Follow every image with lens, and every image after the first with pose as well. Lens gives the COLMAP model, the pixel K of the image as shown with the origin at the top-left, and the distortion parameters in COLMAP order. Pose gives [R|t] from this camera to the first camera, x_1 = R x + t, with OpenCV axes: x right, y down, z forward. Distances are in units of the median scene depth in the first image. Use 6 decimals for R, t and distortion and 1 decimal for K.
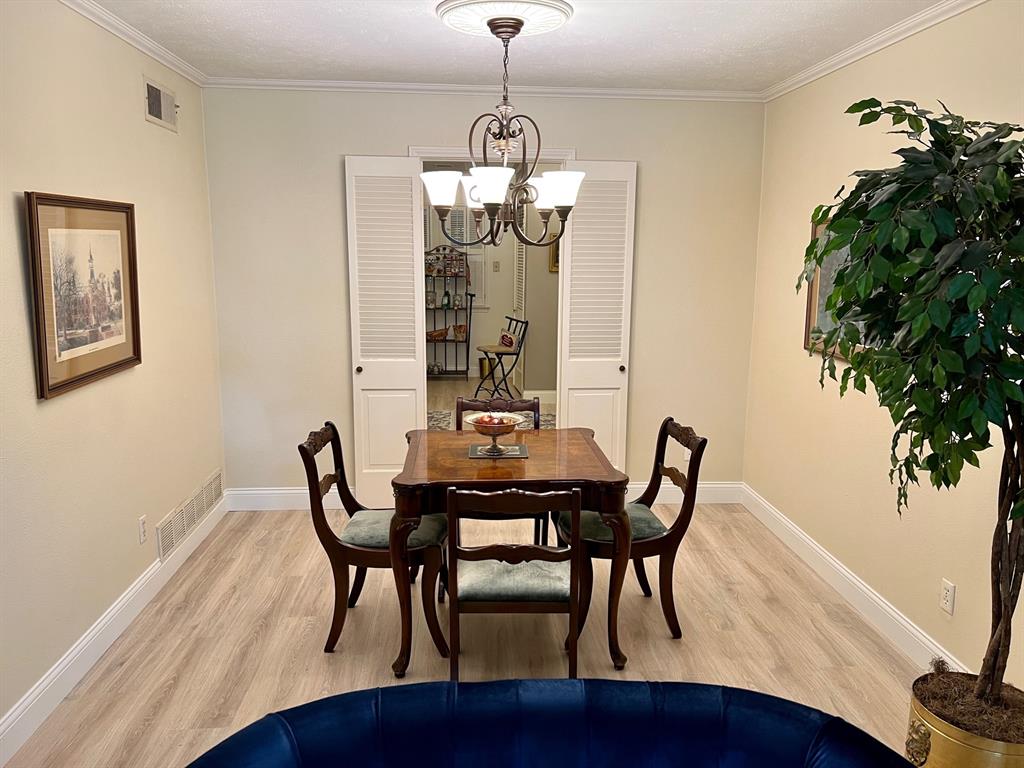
lens RADIAL K [[771.8, 0, 517.5], [0, 771.8, 383.4], [0, 0, 1]] dist [0.054879, -0.066130]
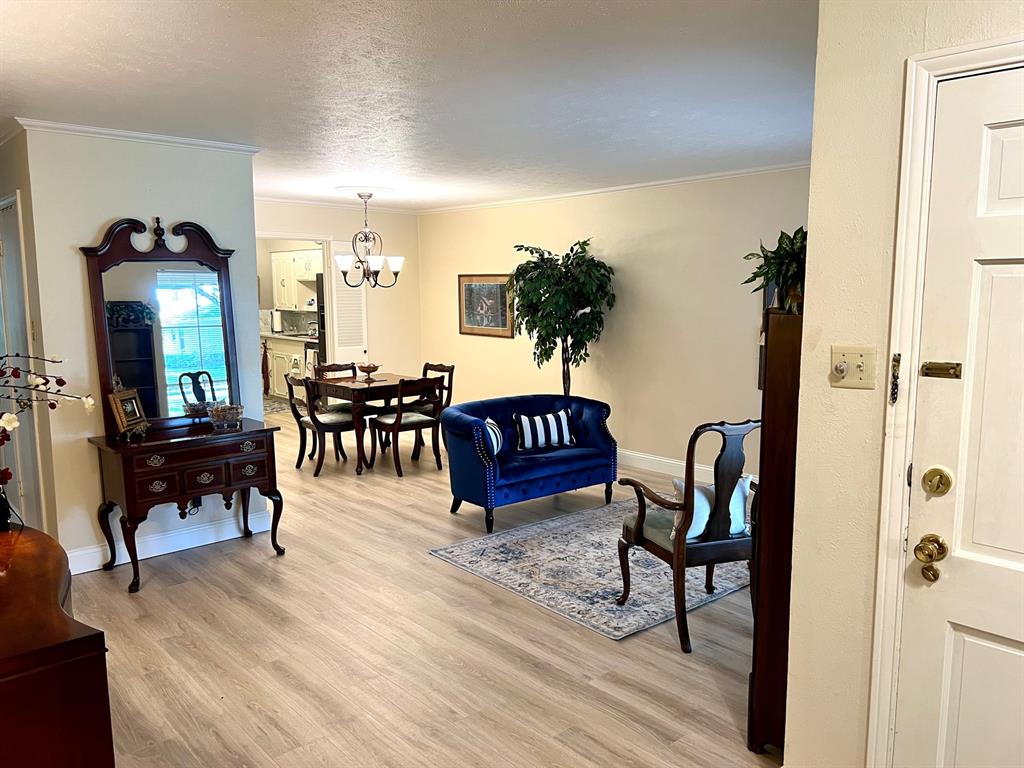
lens RADIAL K [[771.8, 0, 514.1], [0, 771.8, 387.3], [0, 0, 1]] dist [0.054879, -0.066130]
pose [[0.789307, -0.086651, 0.607854, -0.360917], [0.110251, 0.993903, -0.001479, 0.054562], [-0.604019, 0.068184, 0.794048, -0.347453]]
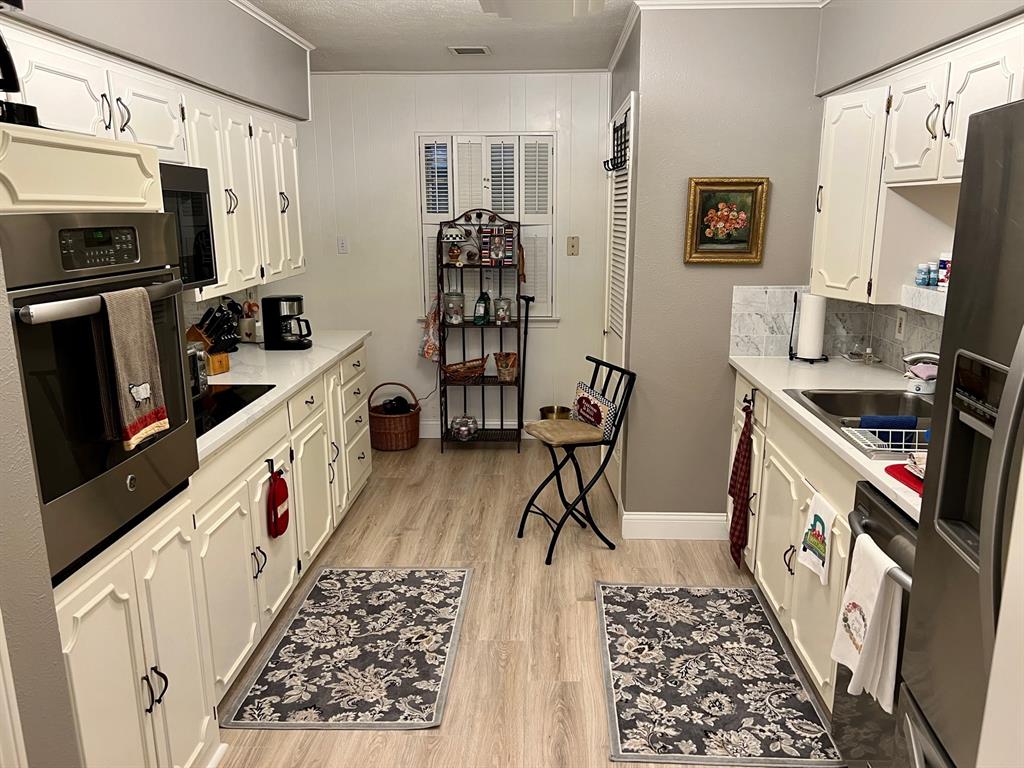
lens RADIAL K [[771.8, 0, 520.6], [0, 771.8, 390.7], [0, 0, 1]] dist [0.054879, -0.066130]
pose [[0.994082, 0.011755, -0.107998, -0.003582], [-0.005500, 0.998299, 0.058034, -0.081113], [0.108496, -0.057097, 0.992456, 0.445860]]
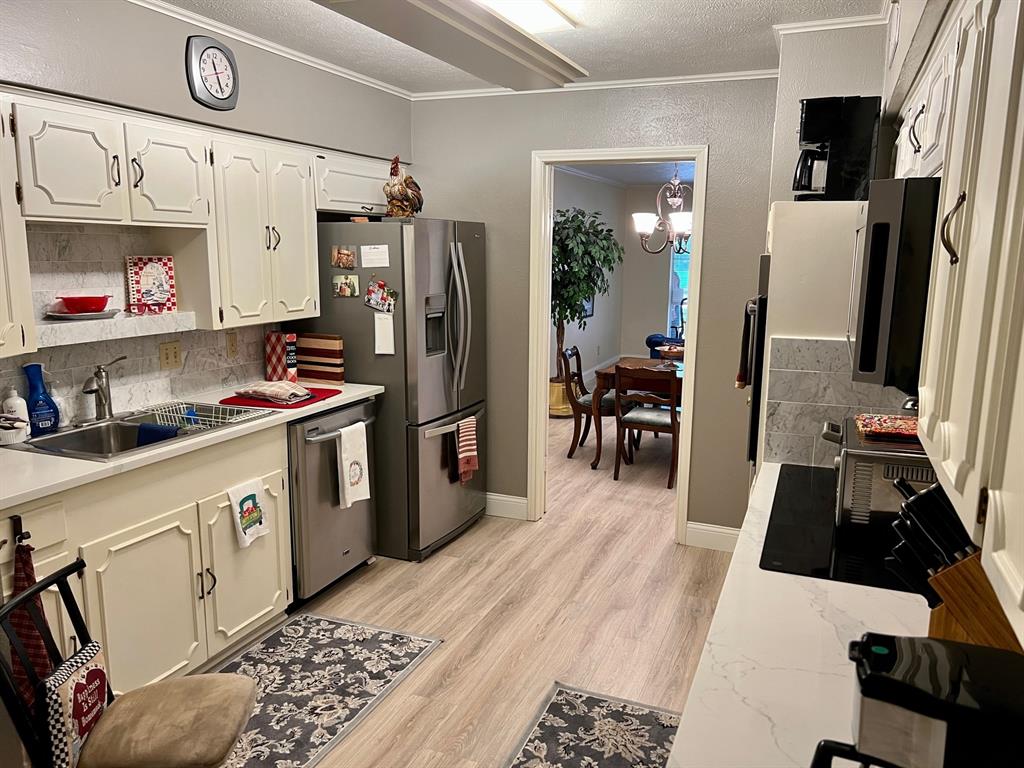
lens RADIAL K [[771.8, 0, 522.0], [0, 771.8, 387.6], [0, 0, 1]] dist [0.054879, -0.066130]
pose [[-0.902345, -0.095174, 0.420375, -0.167723], [0.053400, 0.943116, 0.328147, -0.167348], [-0.427693, 0.318550, -0.845934, 0.934808]]
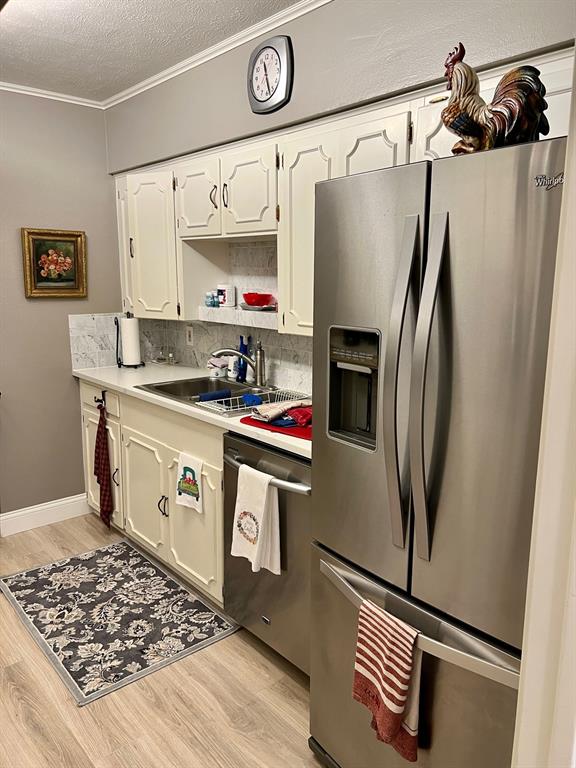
lens RADIAL K [[578.9, 0, 282.2], [0, 578.9, 388.9], [0, 0, 1]] dist [0.054879, -0.066130]
pose [[0.803438, -0.123183, 0.582506, -0.053564], [0.104405, 0.992352, 0.065851, -0.074861], [-0.586163, 0.007909, 0.810155, 0.463664]]
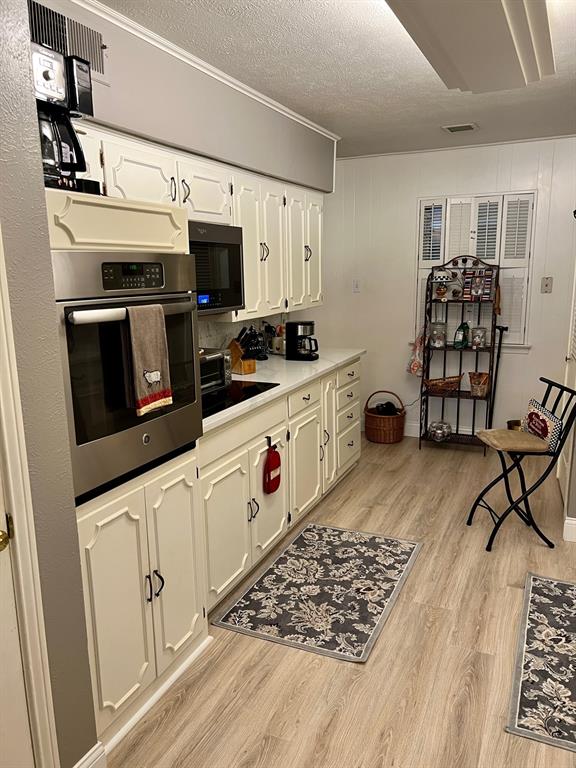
lens RADIAL K [[578.9, 0, 285.0], [0, 578.9, 388.1], [0, 0, 1]] dist [0.054879, -0.066130]
pose [[0.874875, 0.074024, -0.478659, 0.022244], [-0.057226, 0.997128, 0.049609, -0.078037], [0.480957, -0.016009, 0.876598, 0.468096]]
